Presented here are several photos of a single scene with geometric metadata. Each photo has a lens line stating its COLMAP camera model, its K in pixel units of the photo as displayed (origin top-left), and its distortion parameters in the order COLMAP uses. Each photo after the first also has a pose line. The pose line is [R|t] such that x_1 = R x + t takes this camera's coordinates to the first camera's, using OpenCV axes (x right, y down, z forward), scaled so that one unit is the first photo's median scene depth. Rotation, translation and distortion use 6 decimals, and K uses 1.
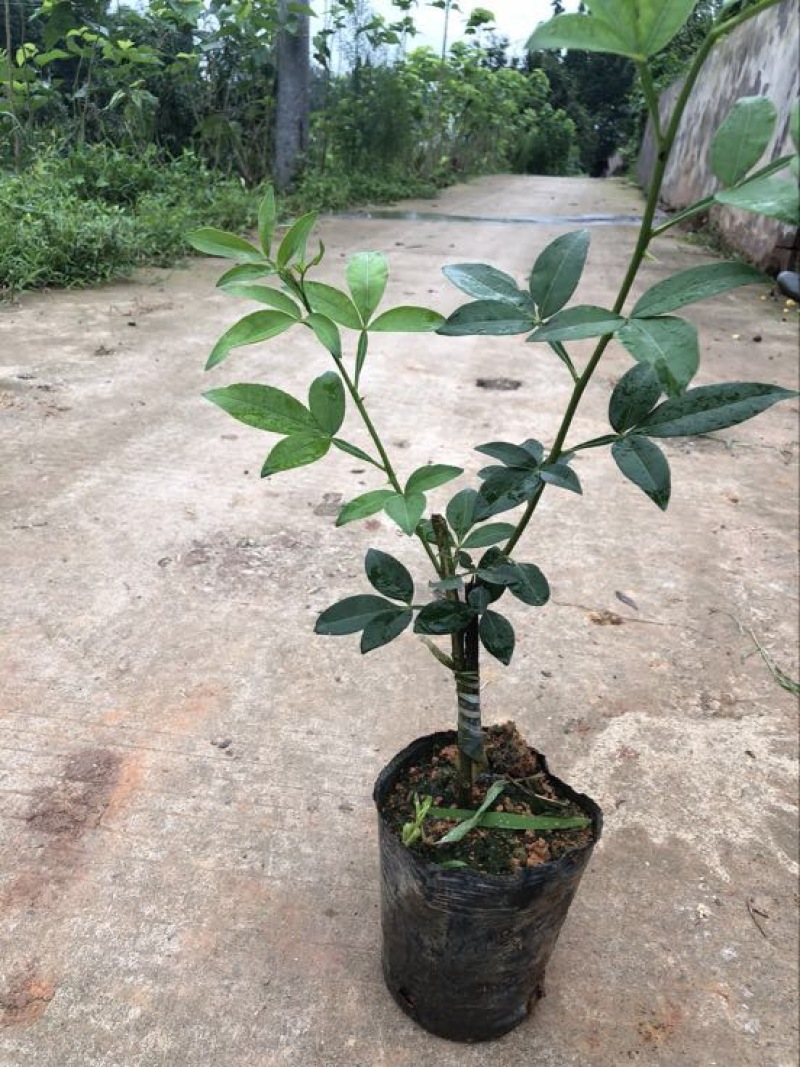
lens RADIAL K [[890.2, 0, 400.3], [0, 890.2, 528.5], [0, 0, 1]] dist [0.010726, 0.017126]
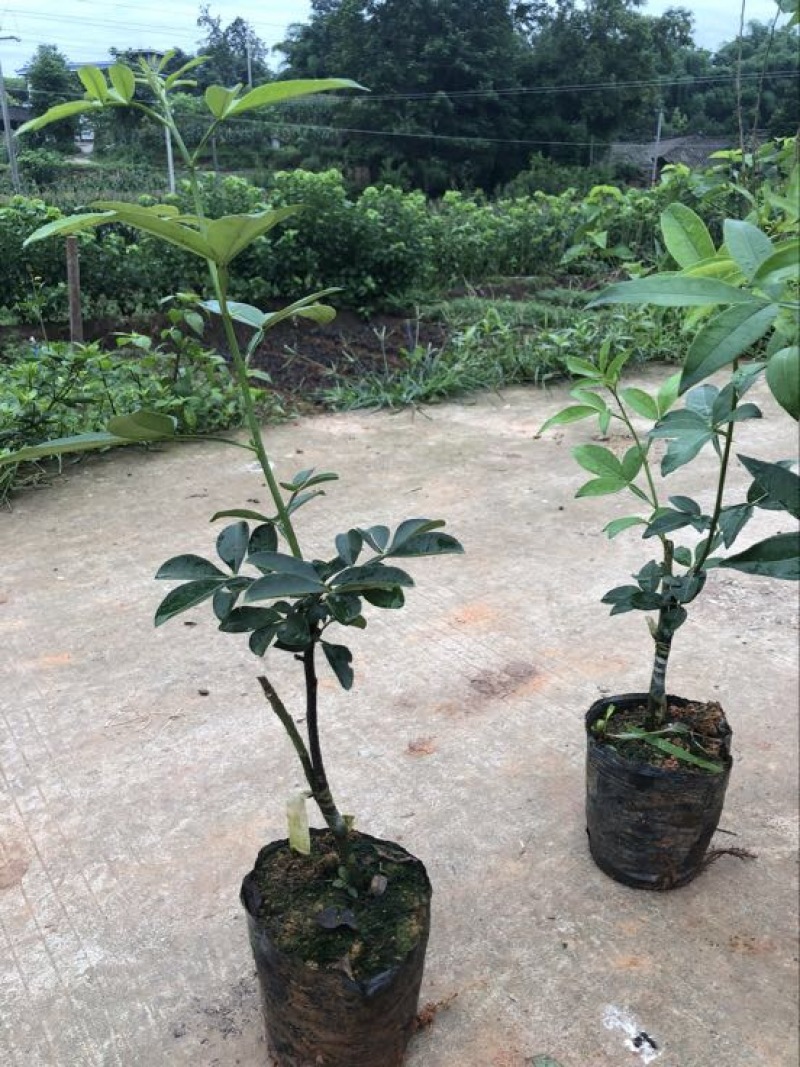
lens RADIAL K [[890.2, 0, 400.3], [0, 890.2, 534.8], [0, 0, 1]] dist [0.010726, 0.017126]
pose [[0.690366, 0.202208, -0.694627, 0.769815], [-0.241048, 0.969574, 0.042677, 0.021218], [0.682122, 0.137976, 0.718103, -0.436911]]
